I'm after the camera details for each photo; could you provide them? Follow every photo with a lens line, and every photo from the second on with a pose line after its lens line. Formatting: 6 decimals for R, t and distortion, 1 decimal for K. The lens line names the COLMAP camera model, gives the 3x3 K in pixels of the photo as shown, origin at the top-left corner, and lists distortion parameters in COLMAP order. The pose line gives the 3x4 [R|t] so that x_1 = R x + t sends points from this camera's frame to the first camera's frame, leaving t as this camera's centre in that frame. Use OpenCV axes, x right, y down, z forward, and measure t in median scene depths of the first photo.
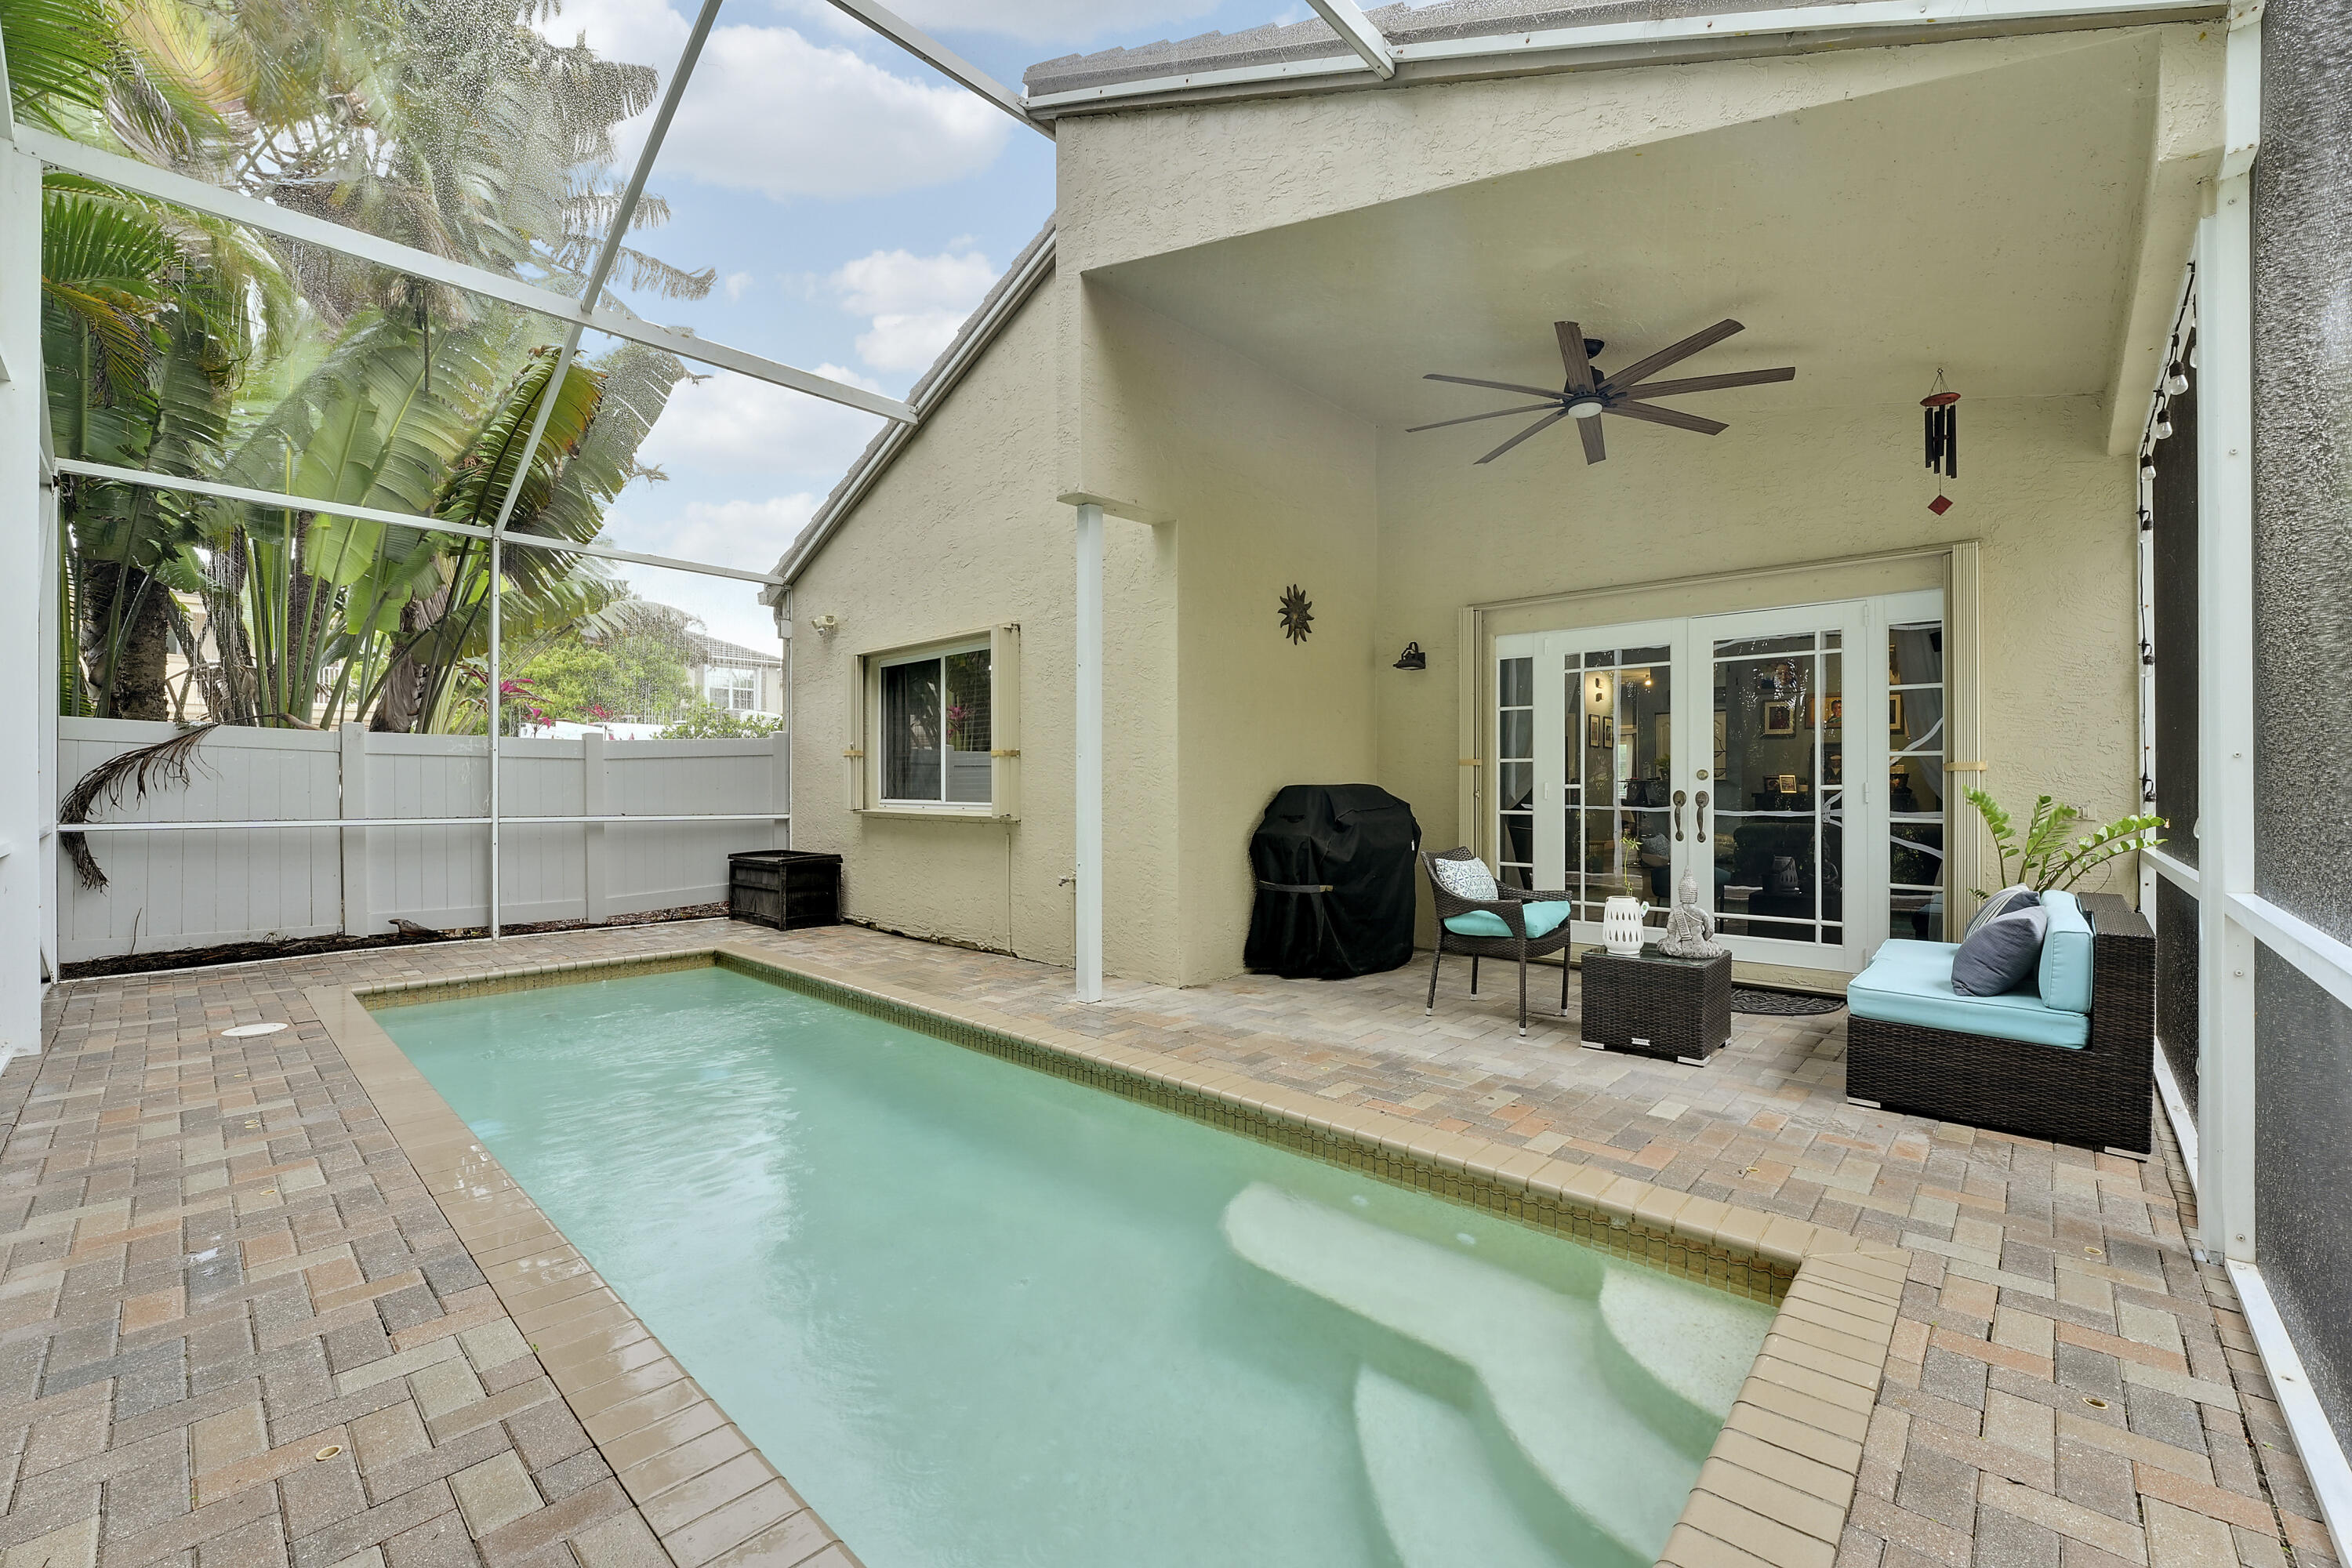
lens RADIAL K [[970.3, 0, 1179.1], [0, 970.3, 785.5], [0, 0, 1]] dist [-0.016849, 0.000153]
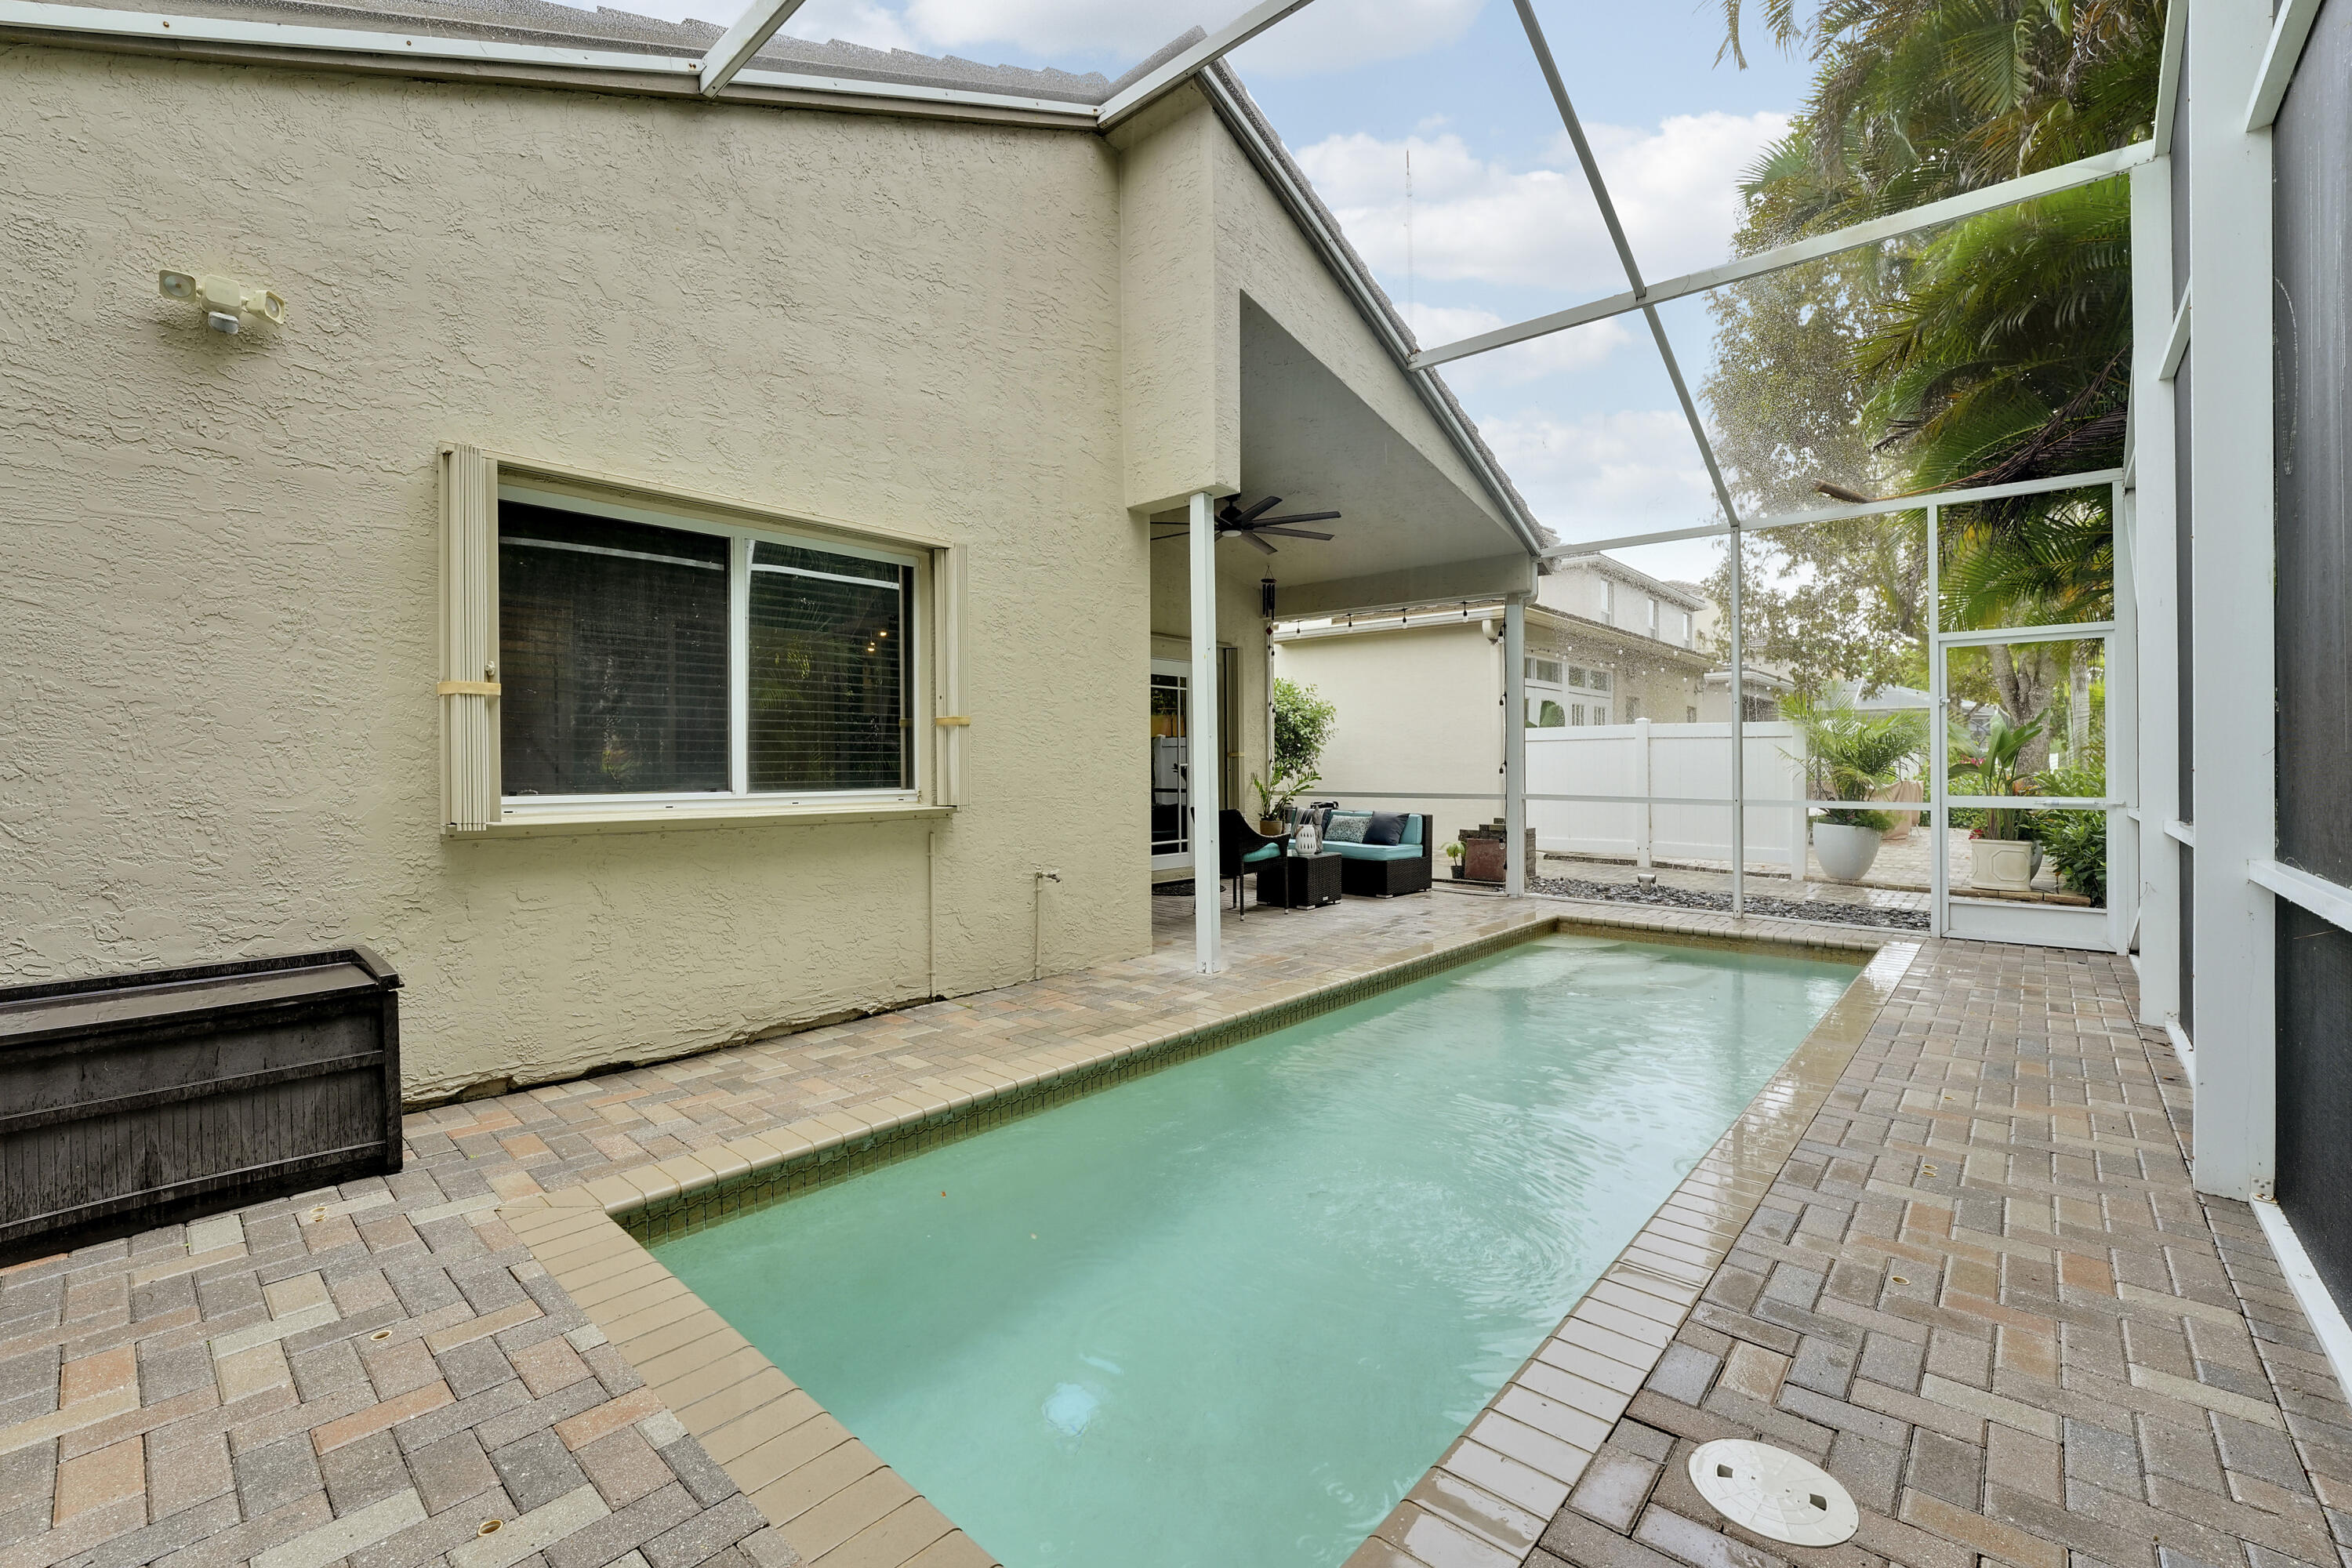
lens RADIAL K [[962.2, 0, 1183.4], [0, 962.2, 767.1], [0, 0, 1]] dist [-0.014128, 0.000054]
pose [[-0.017845, -0.005455, 0.999826, -0.952058], [-0.000639, 0.999985, 0.005444, -0.002760], [-0.999841, -0.000541, -0.017848, 0.883569]]
